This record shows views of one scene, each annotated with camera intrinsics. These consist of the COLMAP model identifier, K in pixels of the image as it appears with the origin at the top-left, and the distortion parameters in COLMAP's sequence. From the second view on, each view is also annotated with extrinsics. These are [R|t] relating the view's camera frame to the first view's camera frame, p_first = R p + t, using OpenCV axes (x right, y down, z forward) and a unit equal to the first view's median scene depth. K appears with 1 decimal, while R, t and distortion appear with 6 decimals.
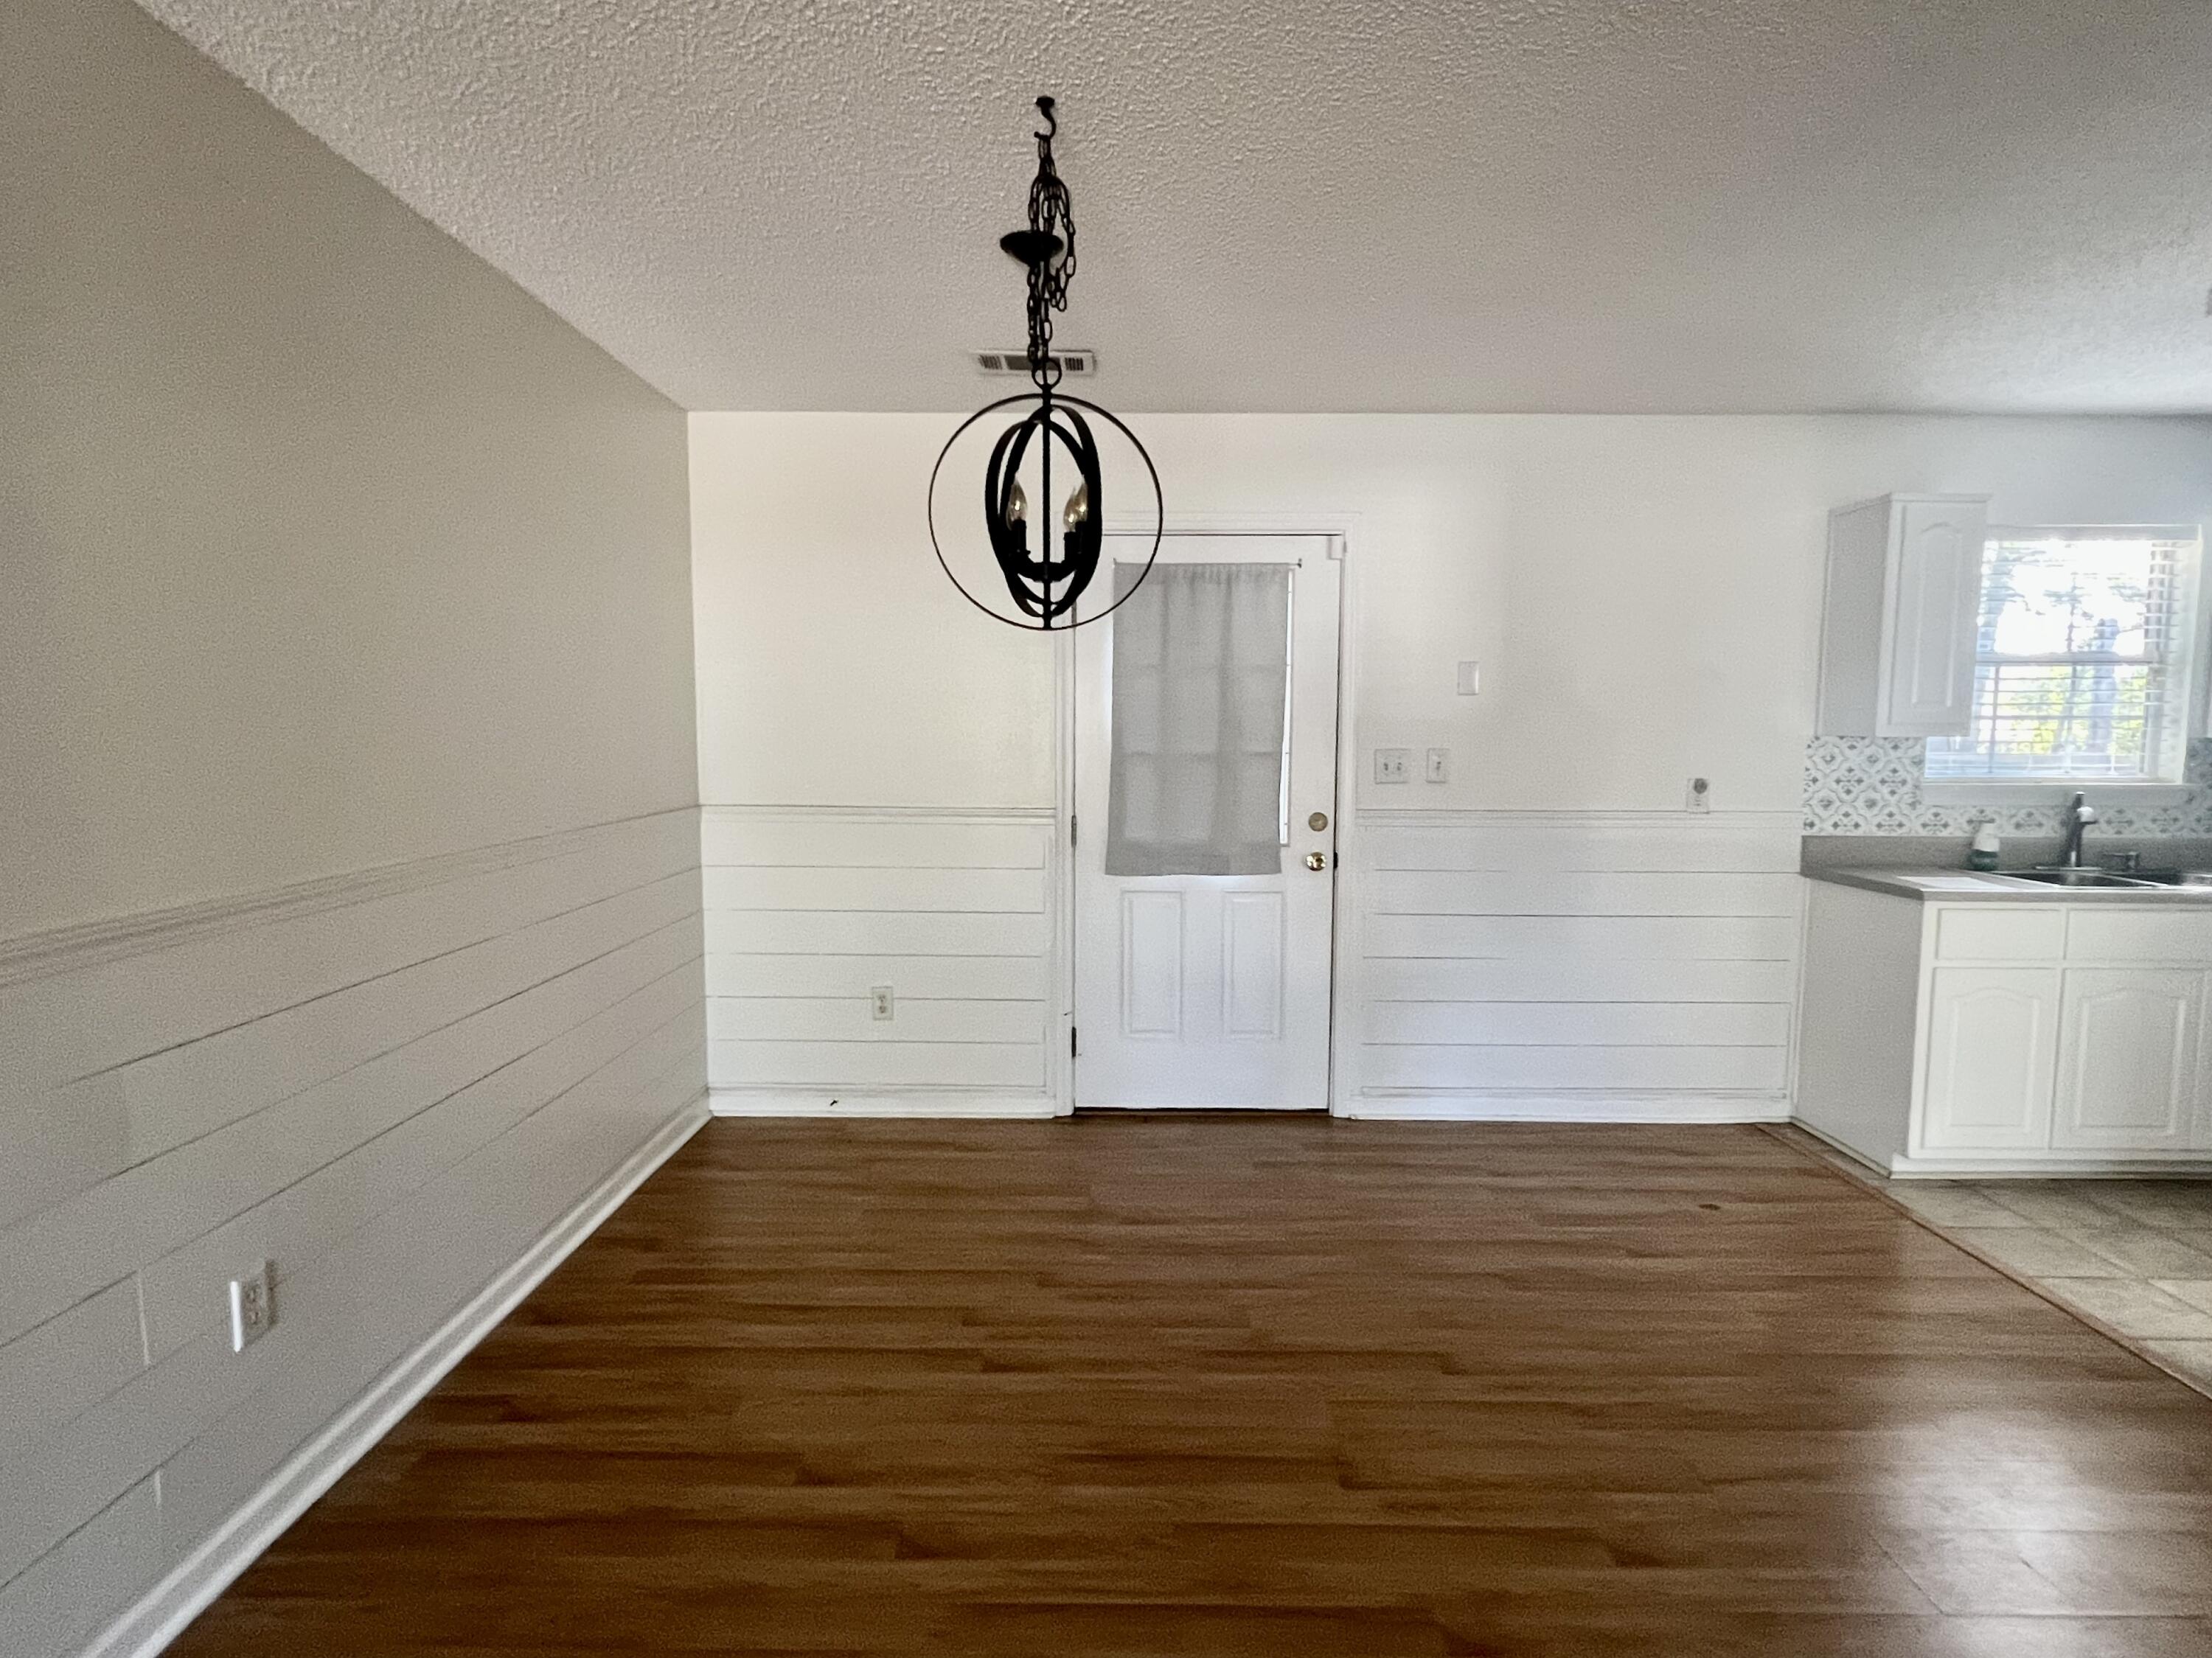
lens RADIAL K [[1173.7, 0, 1072.0], [0, 1173.7, 829.9], [0, 0, 1]] dist [0.003032, 0.000523]
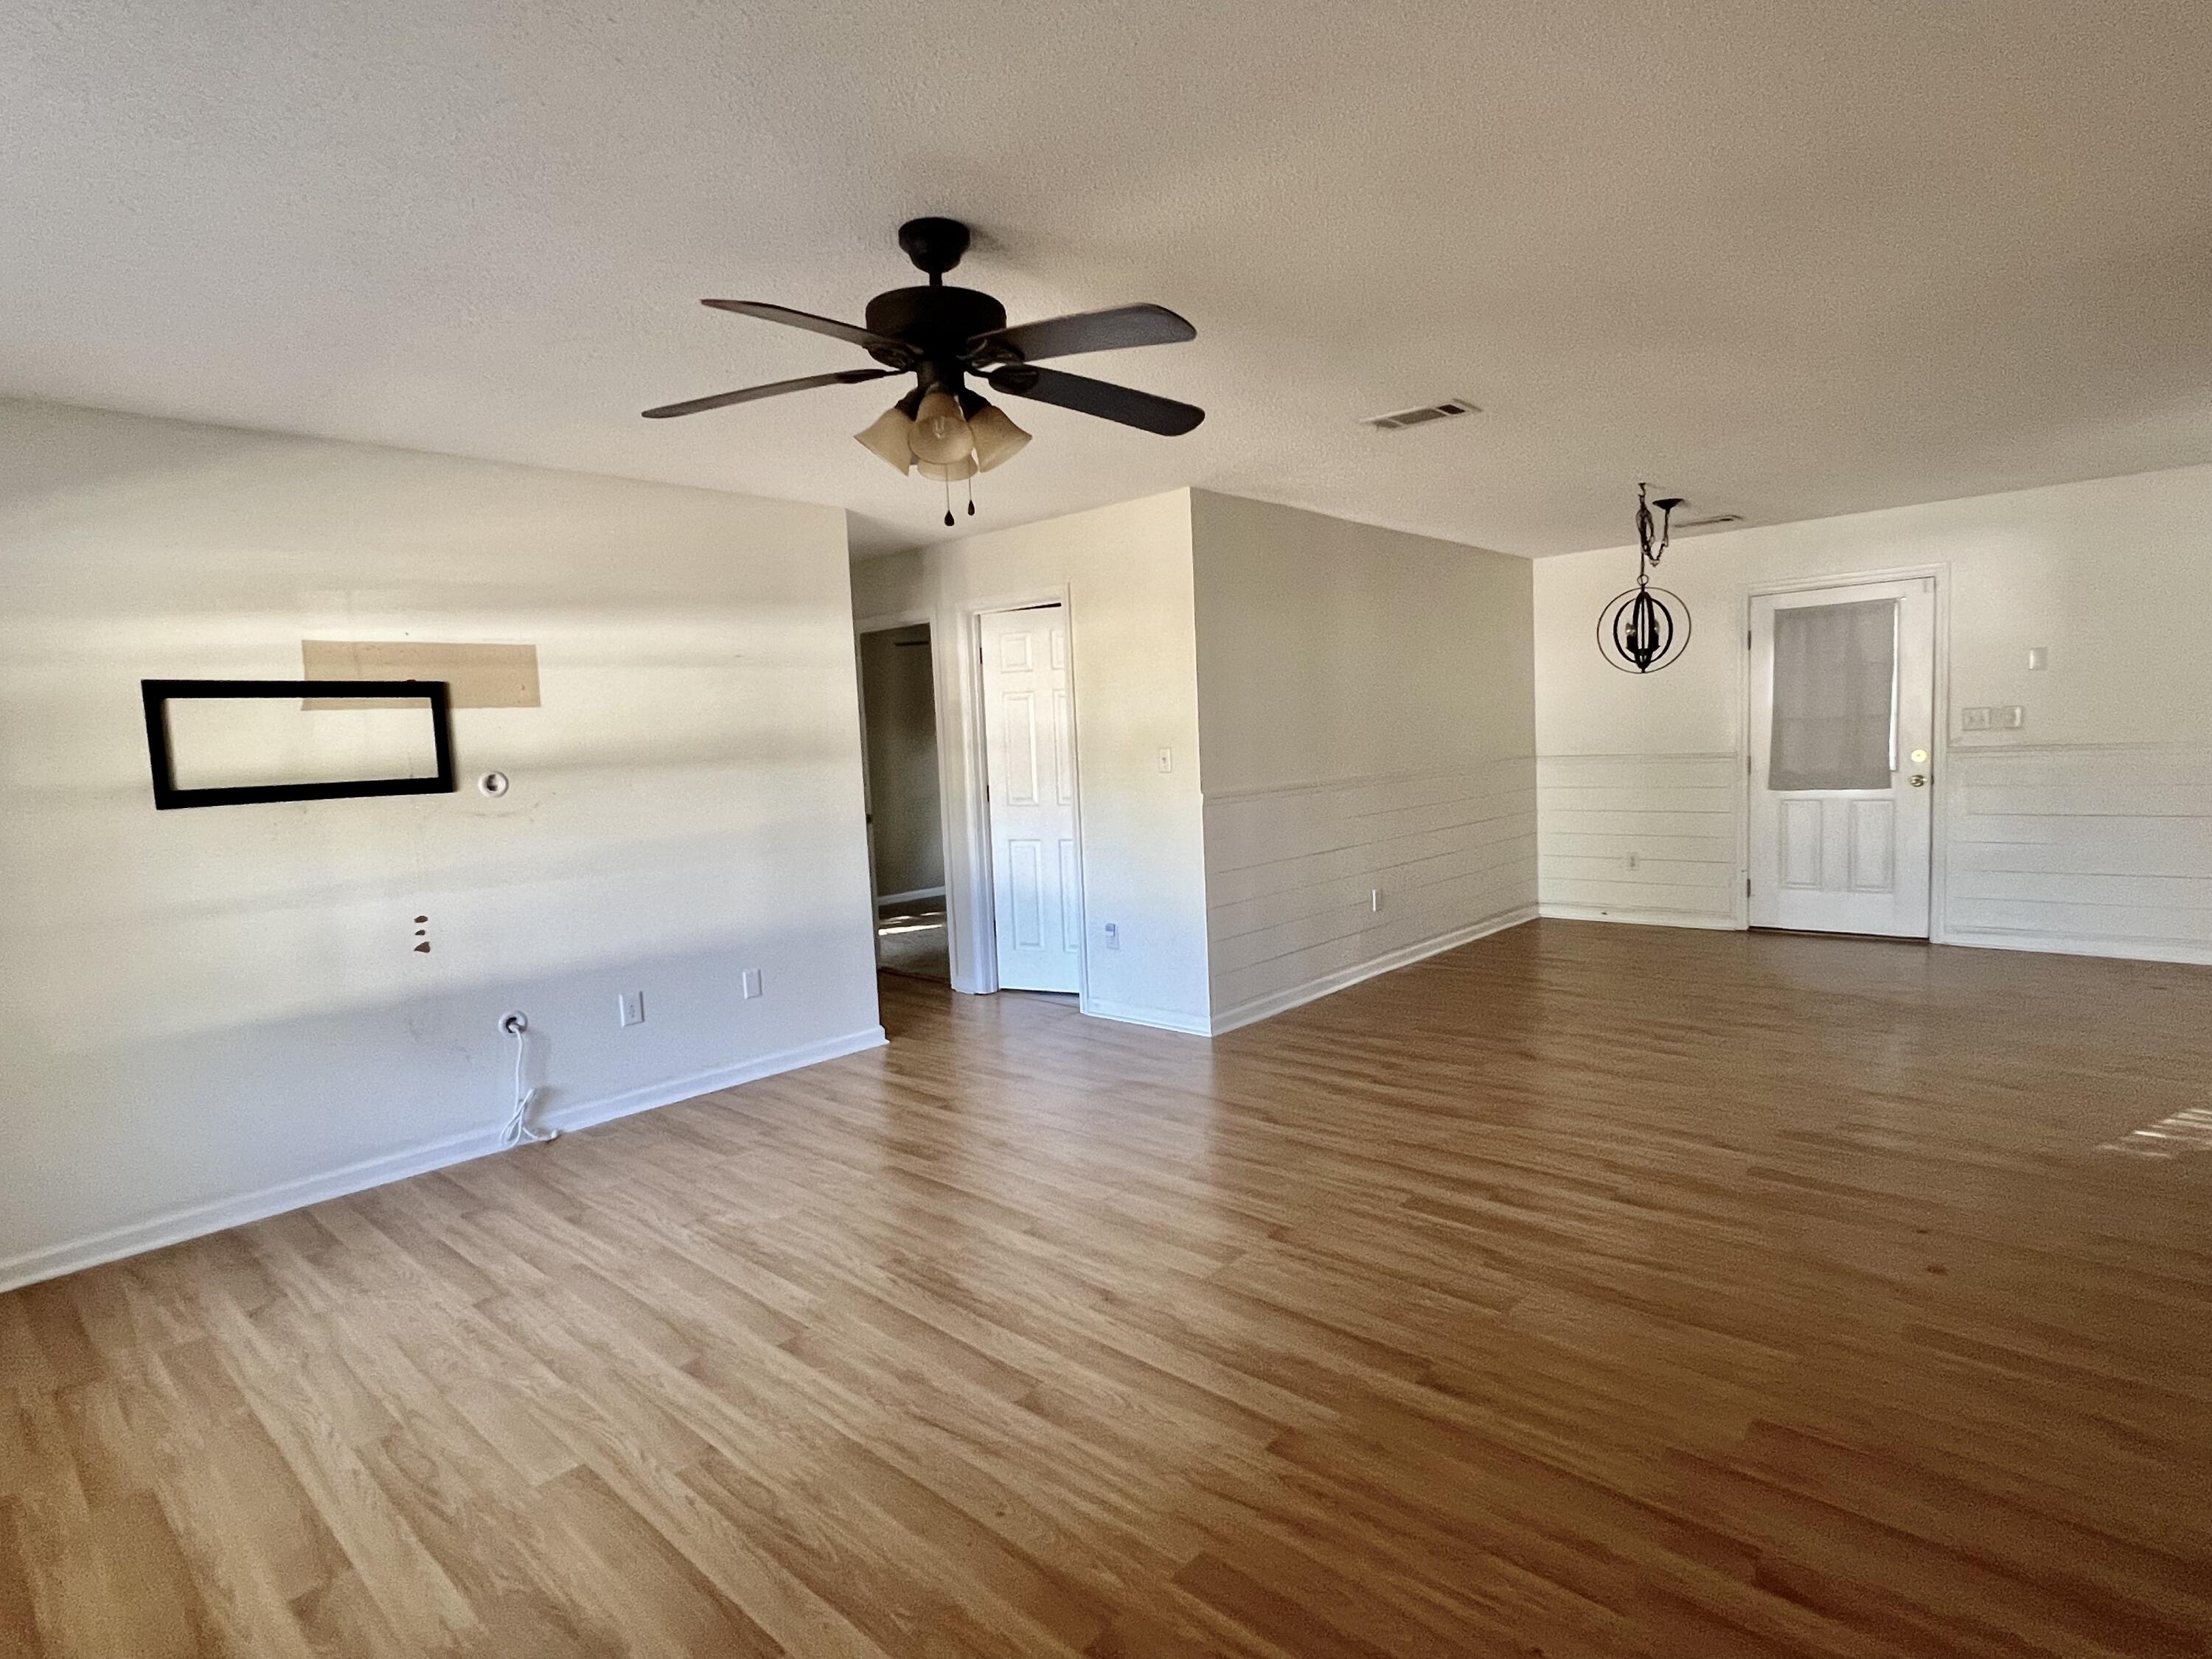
lens RADIAL K [[1143.6, 0, 1106.0], [0, 1143.6, 829.5], [0, 0, 1]] dist [0.002354, -0.000332]
pose [[0.760488, 0.009854, -0.649278, 0.388286], [-0.007915, 0.999951, 0.005905, 0.095367], [0.649304, 0.000649, 0.760529, -0.937188]]
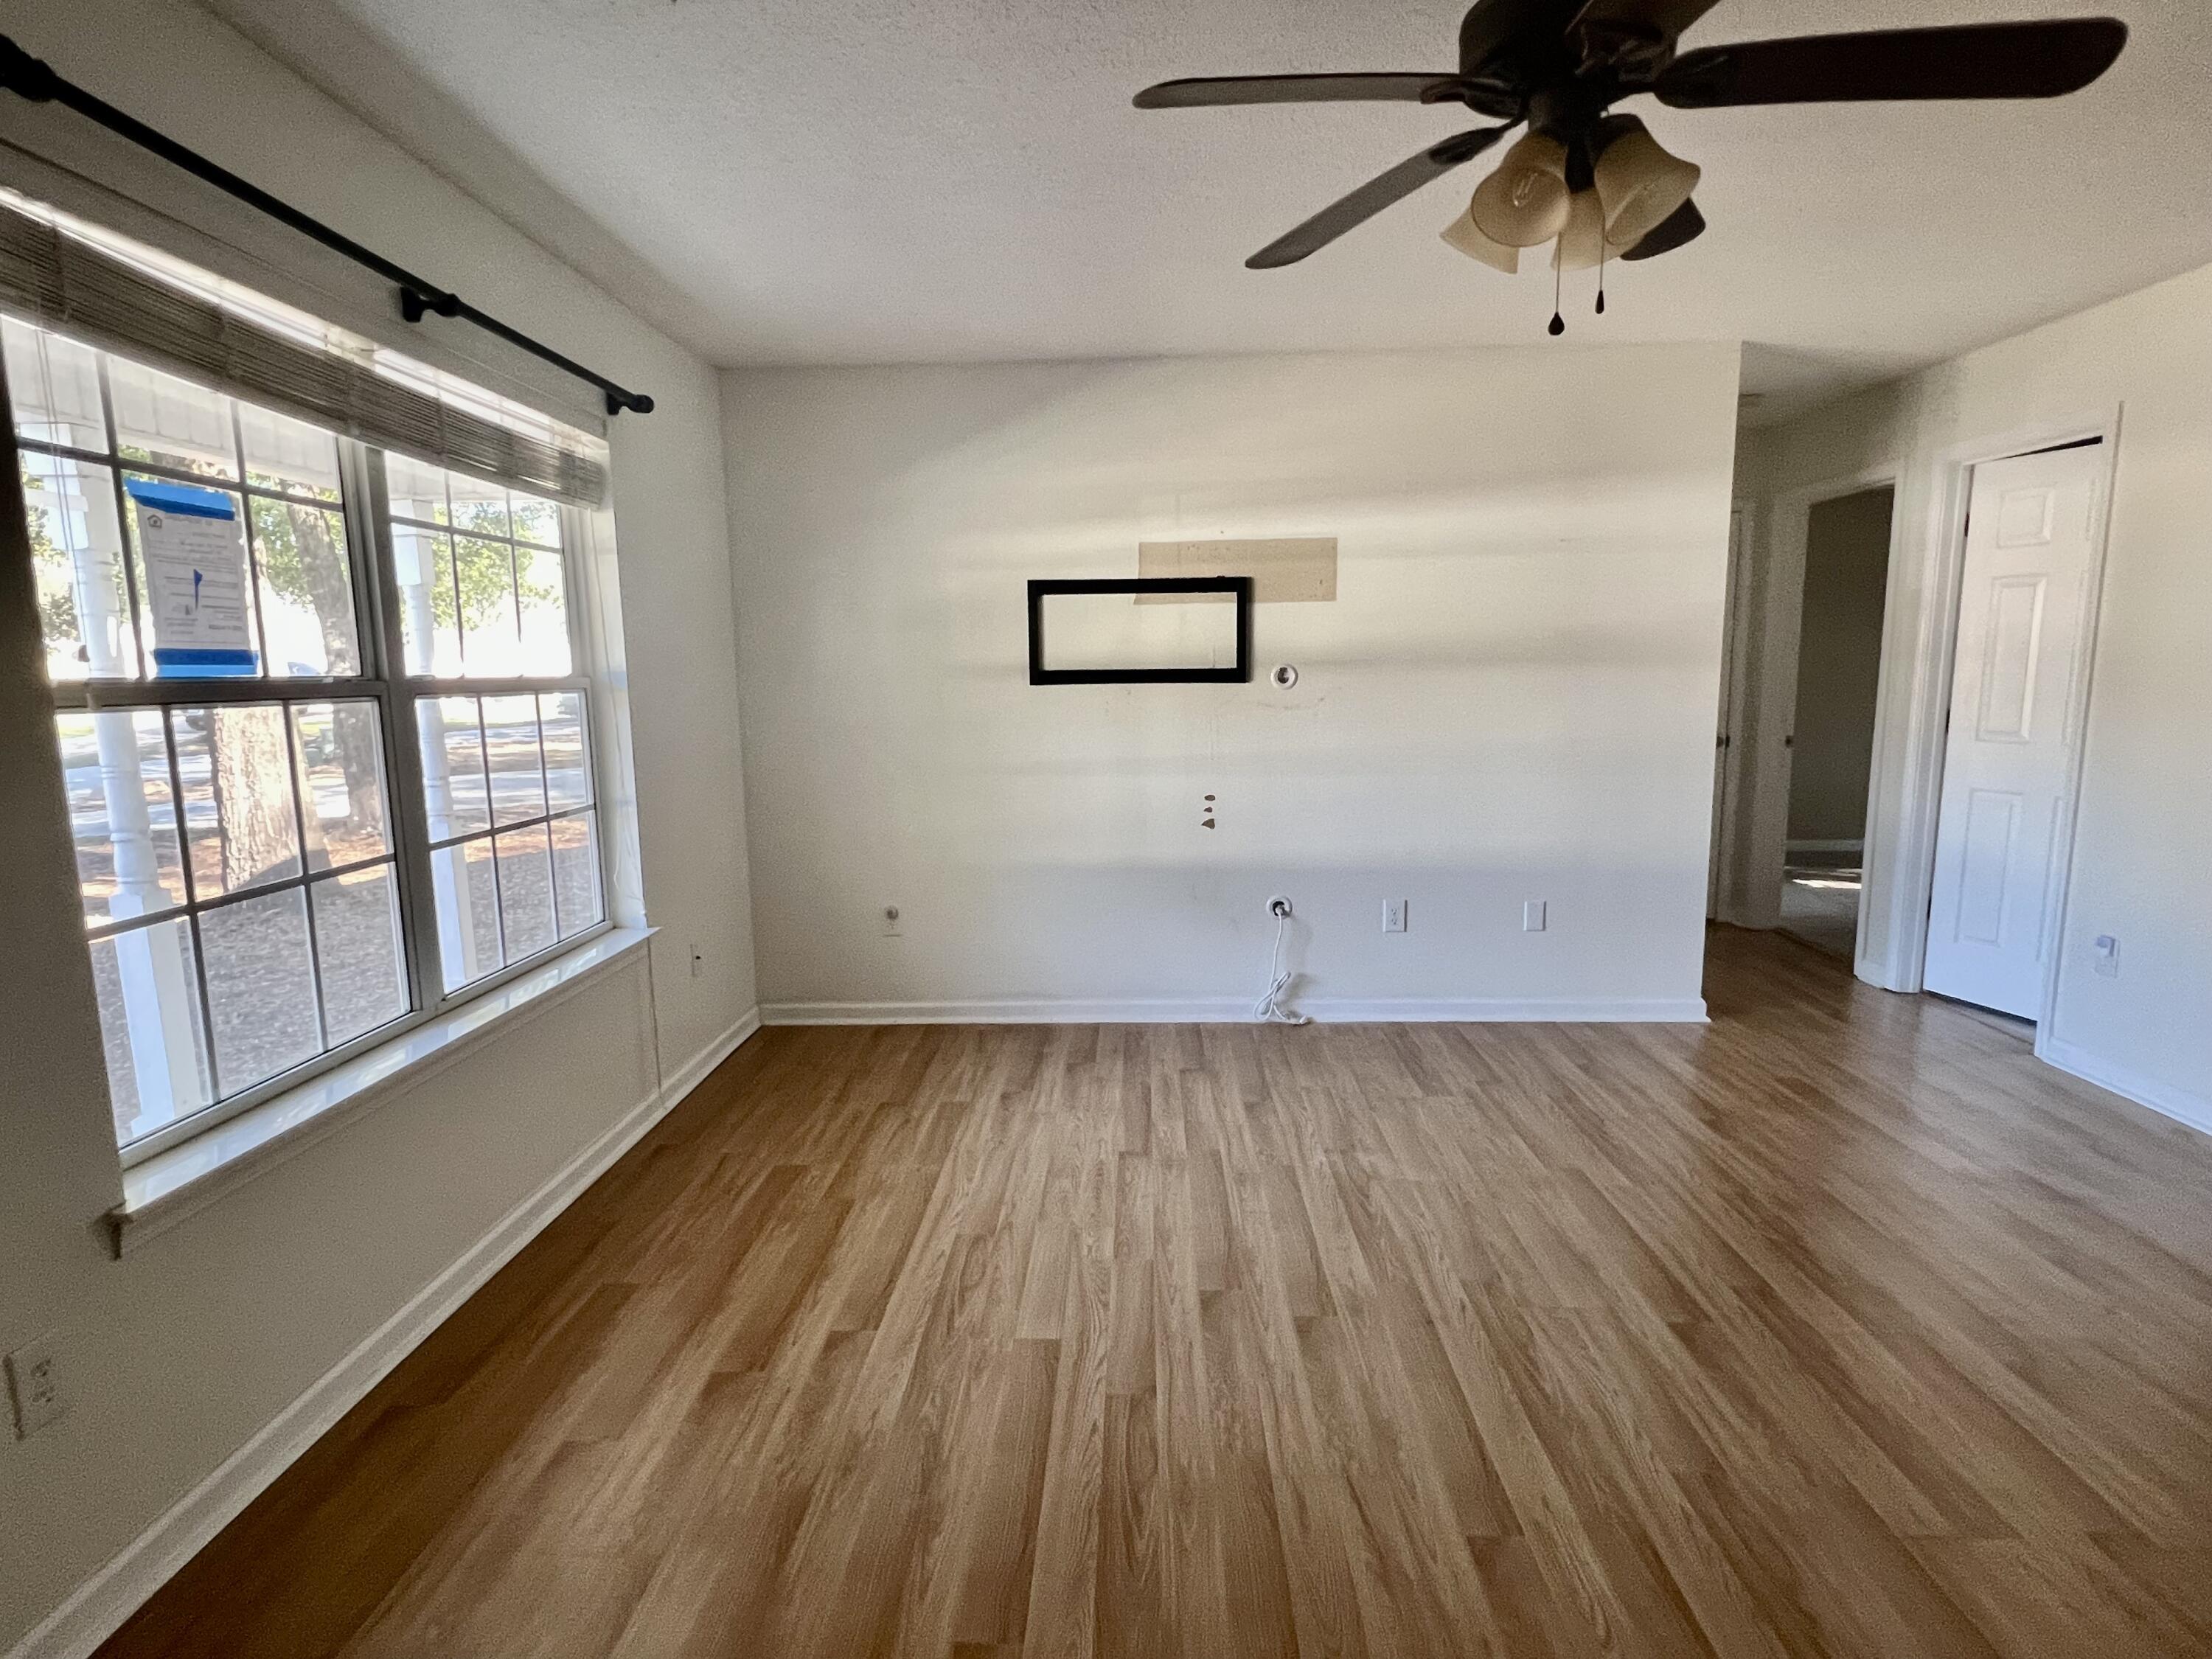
lens RADIAL K [[1143.6, 0, 1106.0], [0, 1143.6, 829.5], [0, 0, 1]] dist [0.002354, -0.000332]
pose [[-0.000317, 0.135682, -0.990752, 0.374166], [-0.078457, 0.987695, 0.135288, 0.074840], [0.996917, 0.077774, 0.010332, -0.680974]]
